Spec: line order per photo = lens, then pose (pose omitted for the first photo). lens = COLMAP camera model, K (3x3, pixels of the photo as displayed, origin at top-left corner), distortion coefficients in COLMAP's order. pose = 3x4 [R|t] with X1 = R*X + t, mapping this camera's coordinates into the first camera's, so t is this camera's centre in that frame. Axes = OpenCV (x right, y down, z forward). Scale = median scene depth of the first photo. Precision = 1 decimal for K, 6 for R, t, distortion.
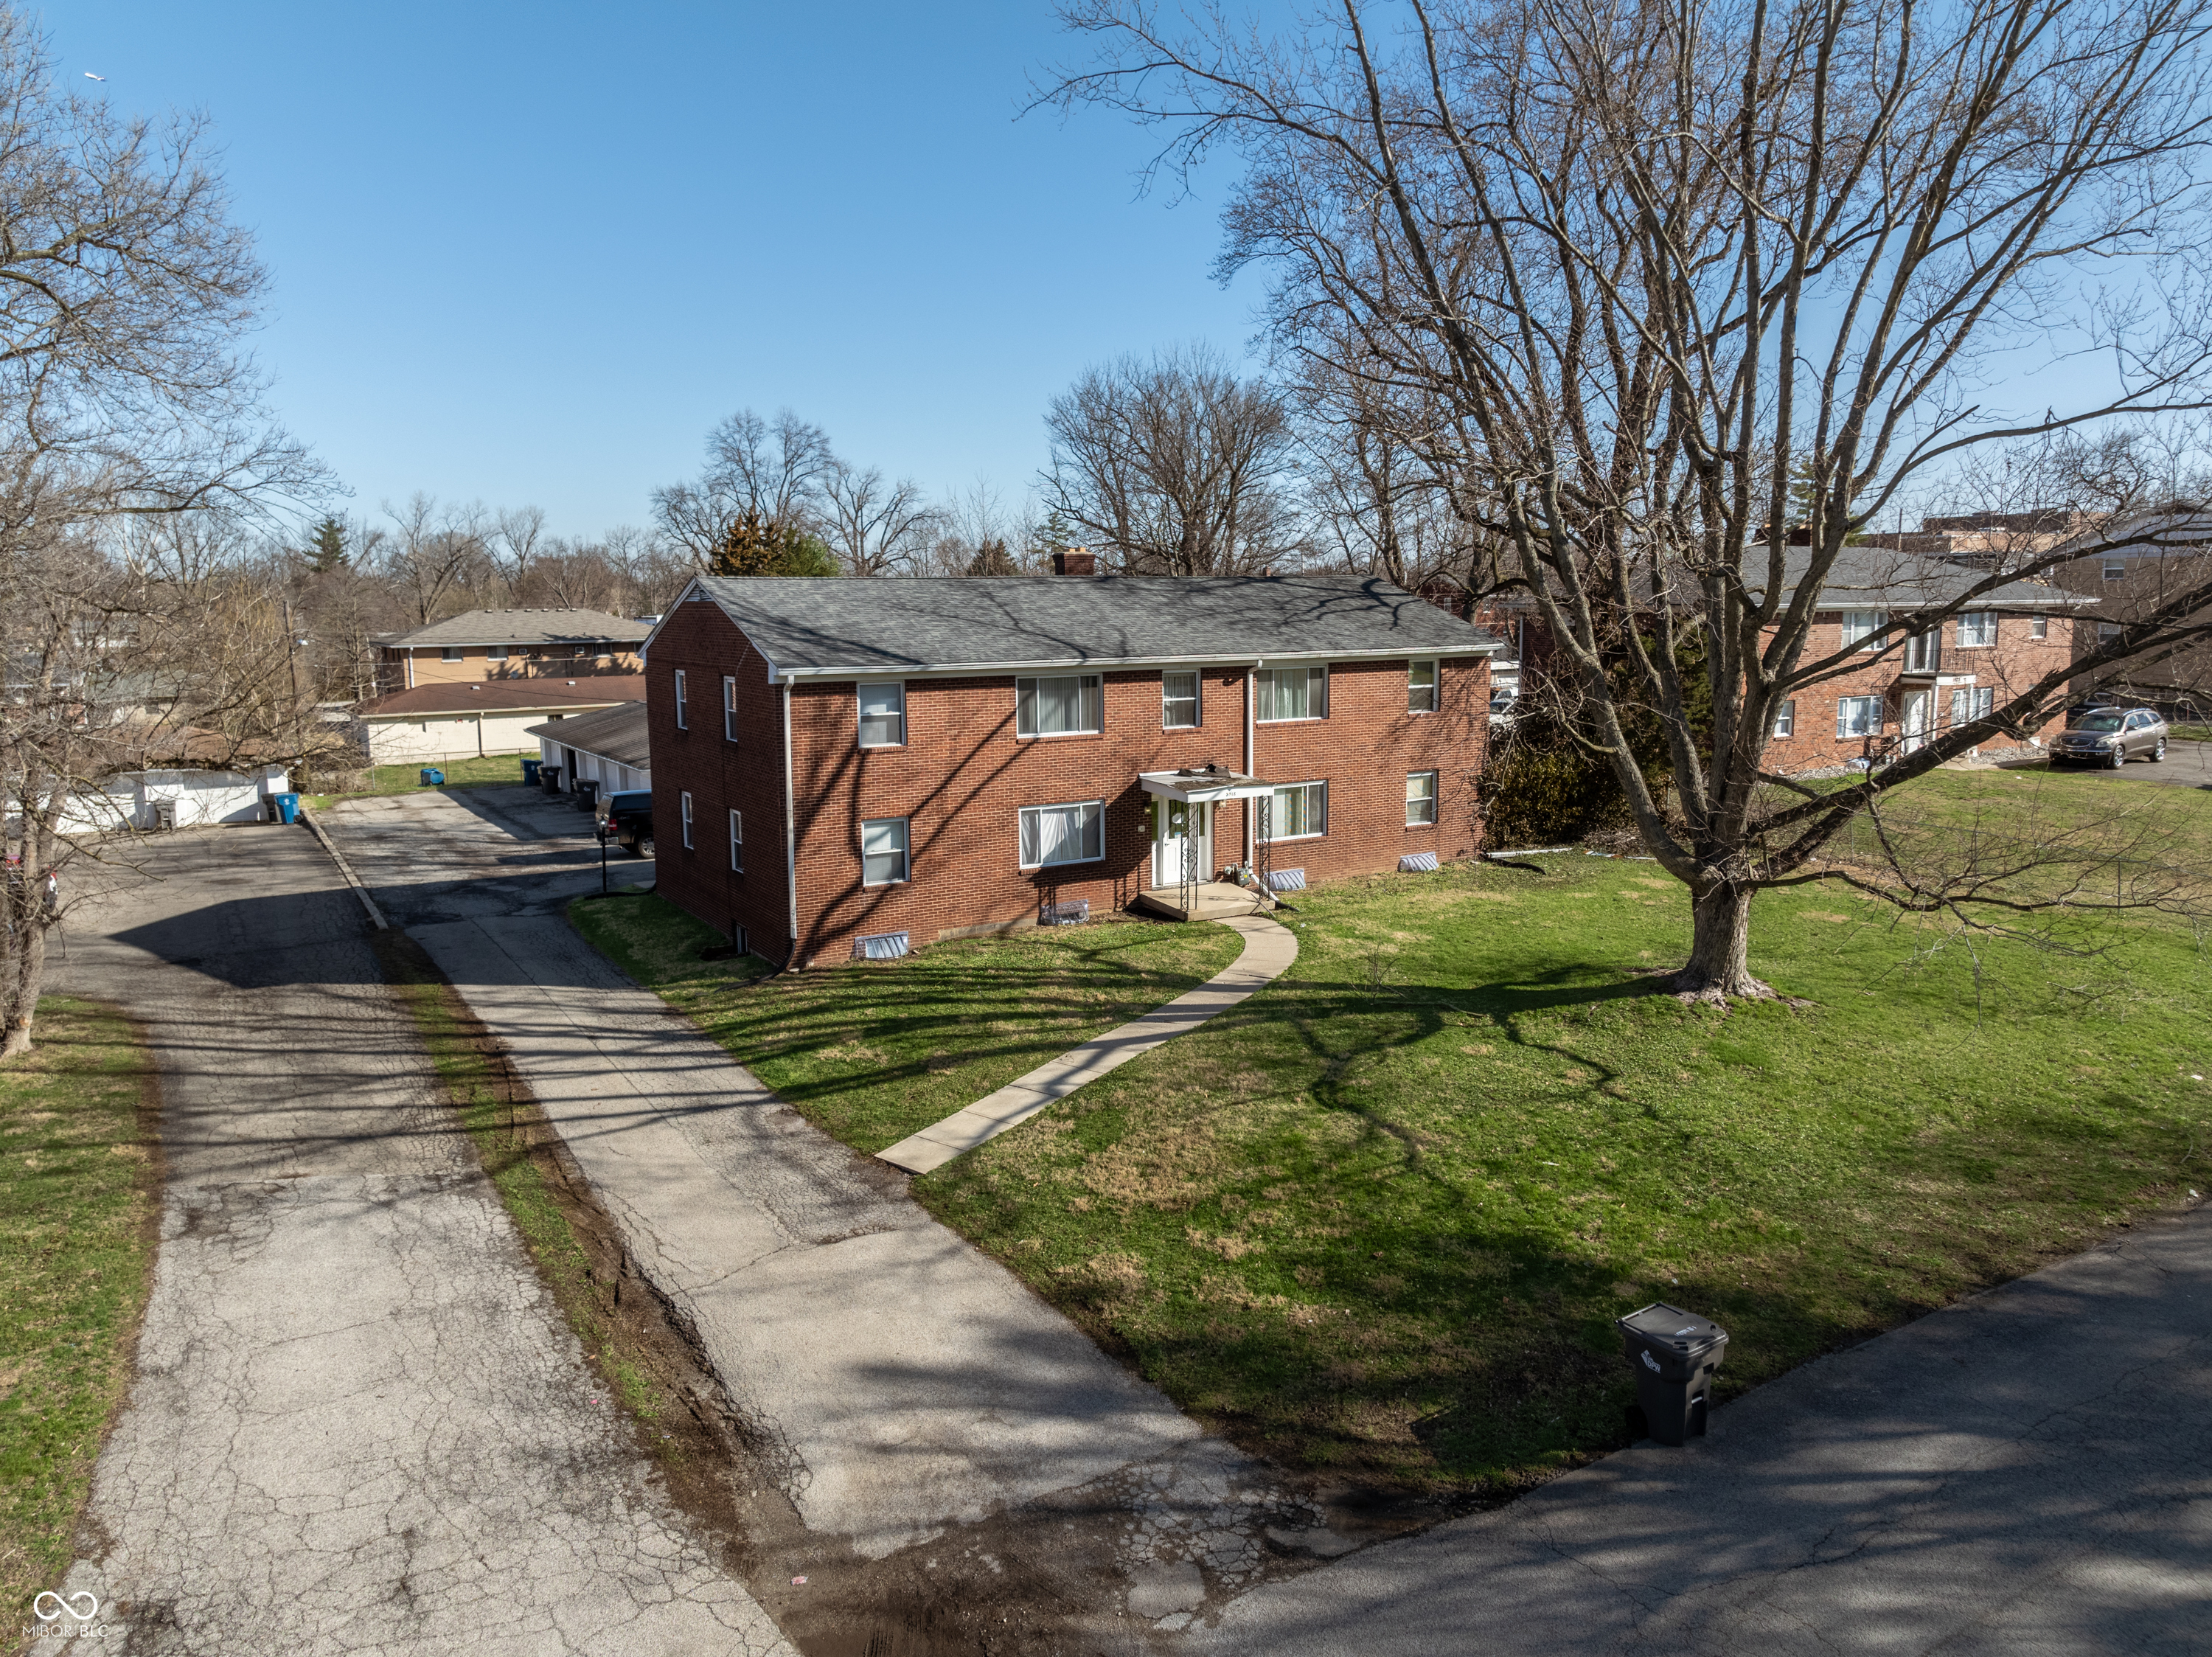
lens RADIAL K [[1555.0, 0, 1115.1], [0, 1555.0, 822.7], [0, 0, 1]] dist [-0.034268, 0.018241]
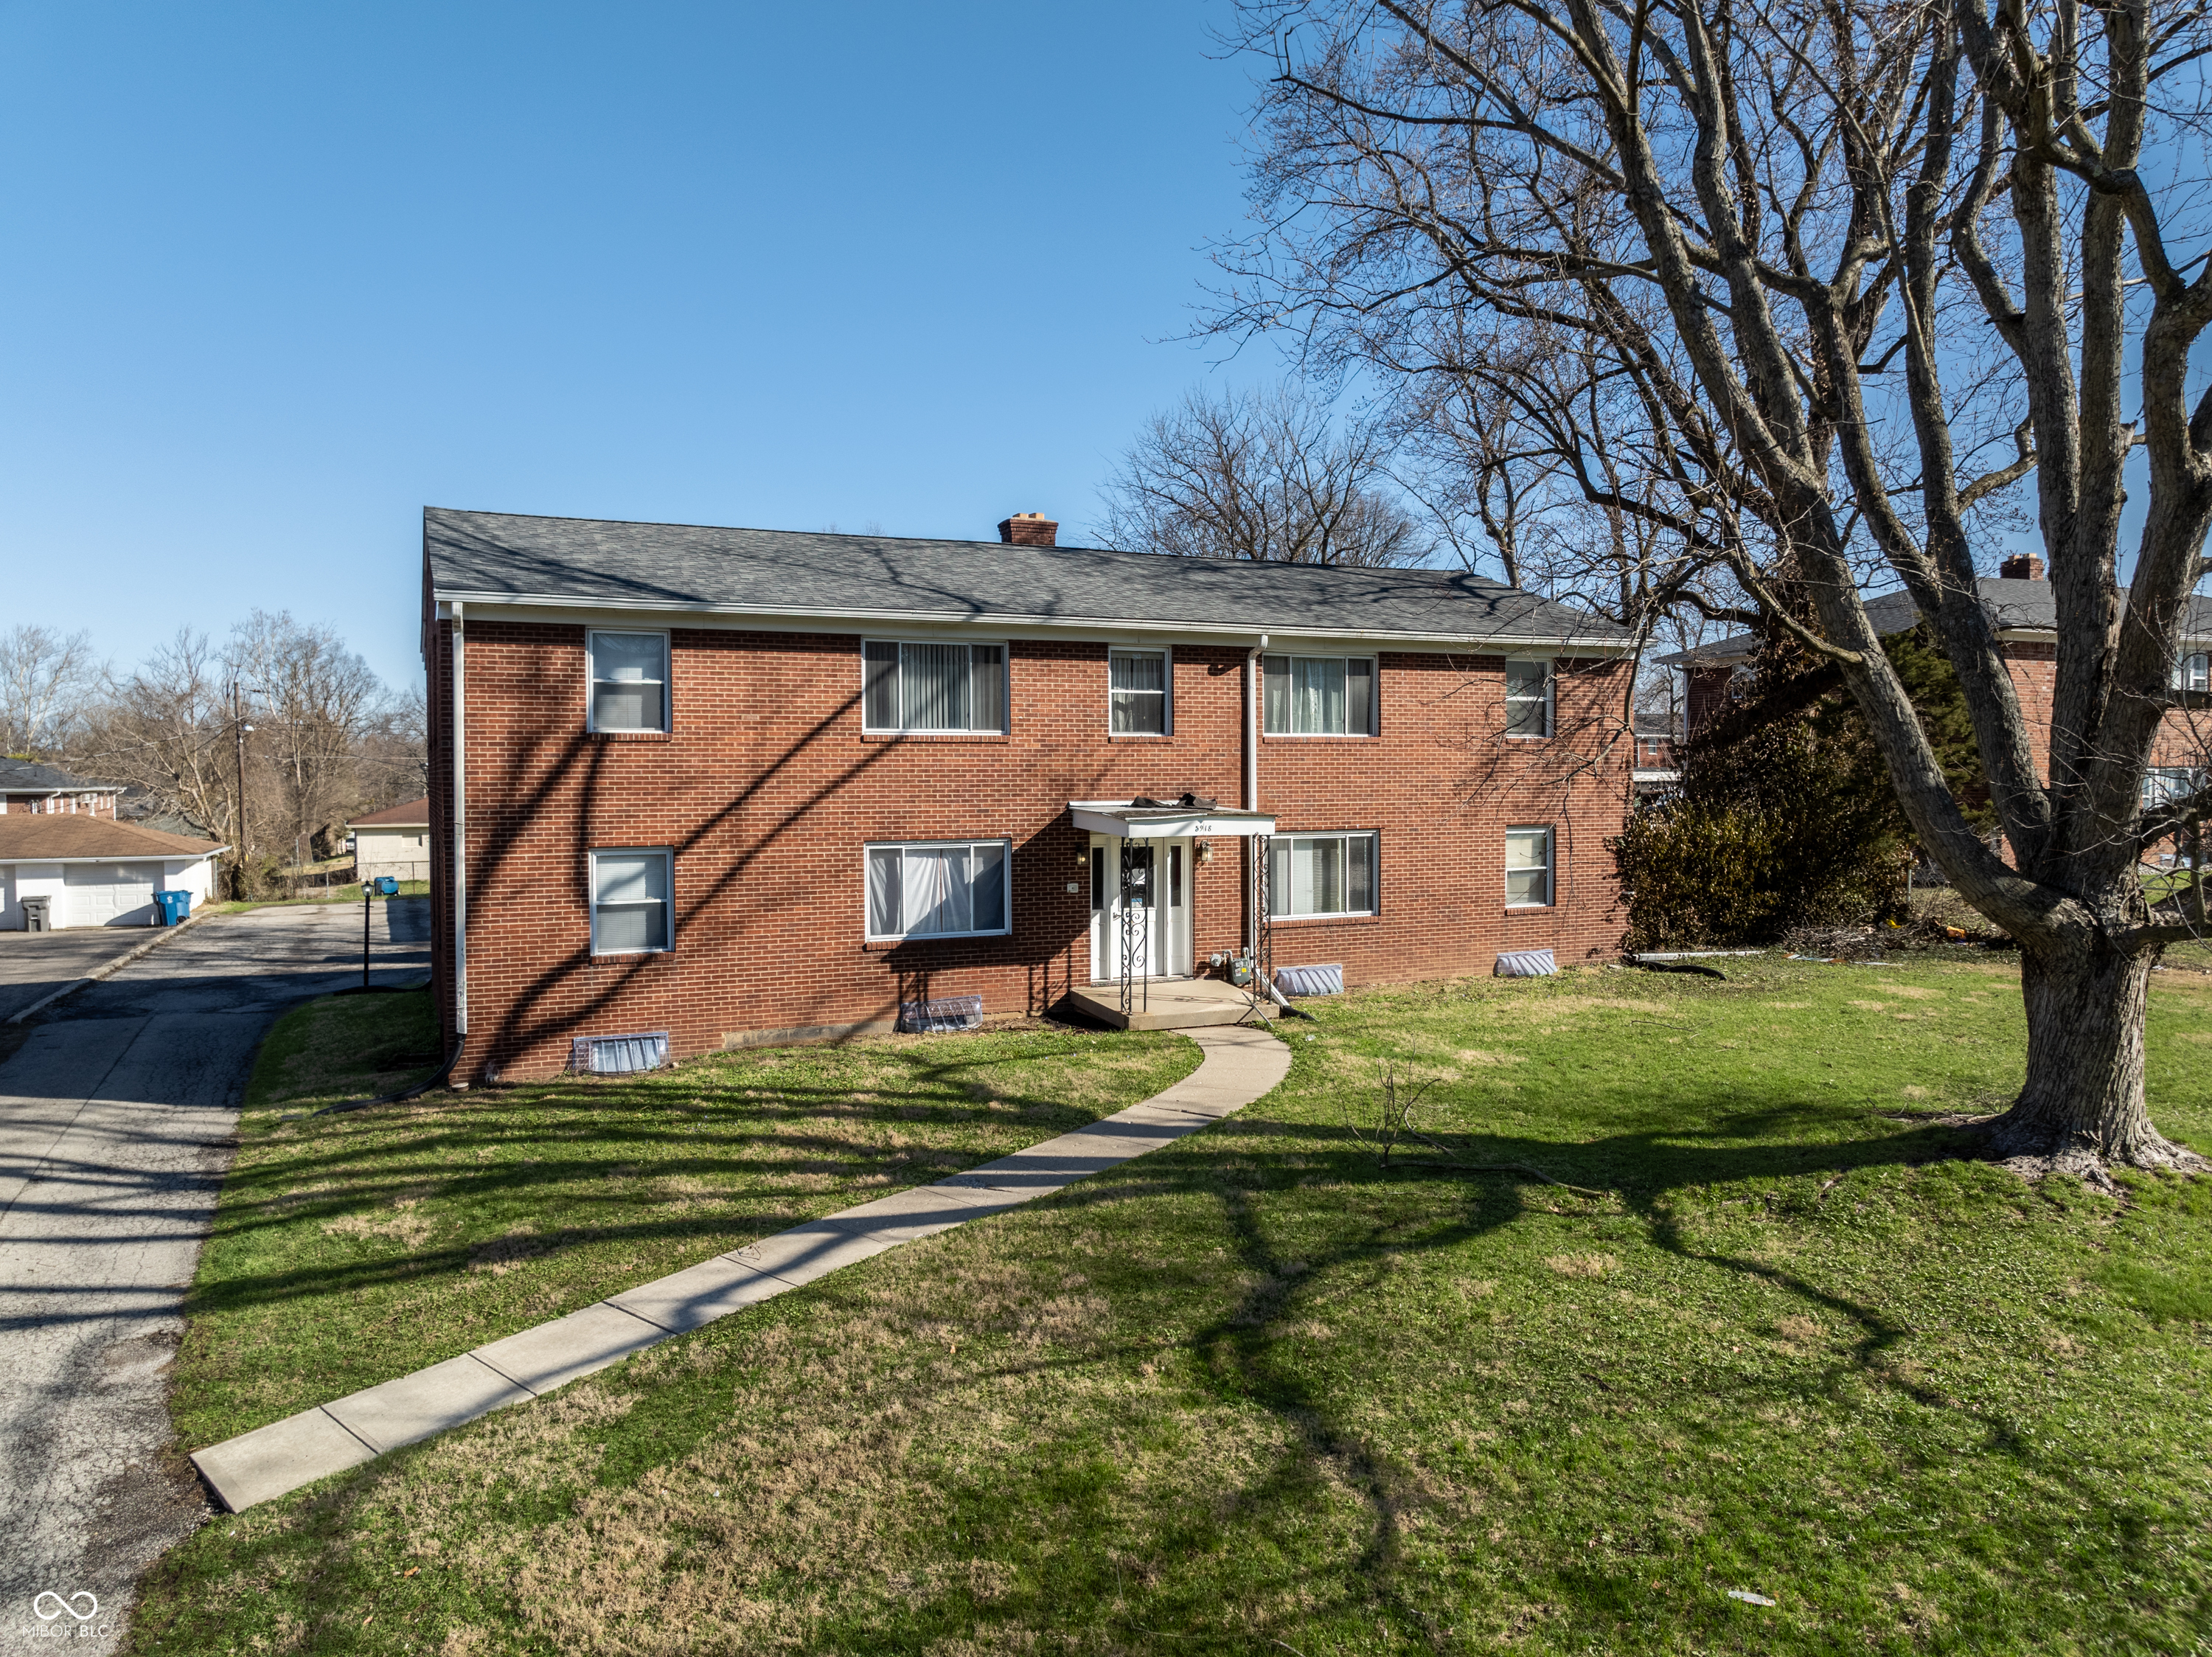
lens RADIAL K [[1555.0, 0, 1115.1], [0, 1555.0, 822.7], [0, 0, 1]] dist [-0.034268, 0.018241]
pose [[0.994485, 0.007202, -0.104629, 0.108684], [-0.019205, 0.993276, -0.114169, 0.053716], [0.103103, 0.115549, 0.987936, 0.390064]]
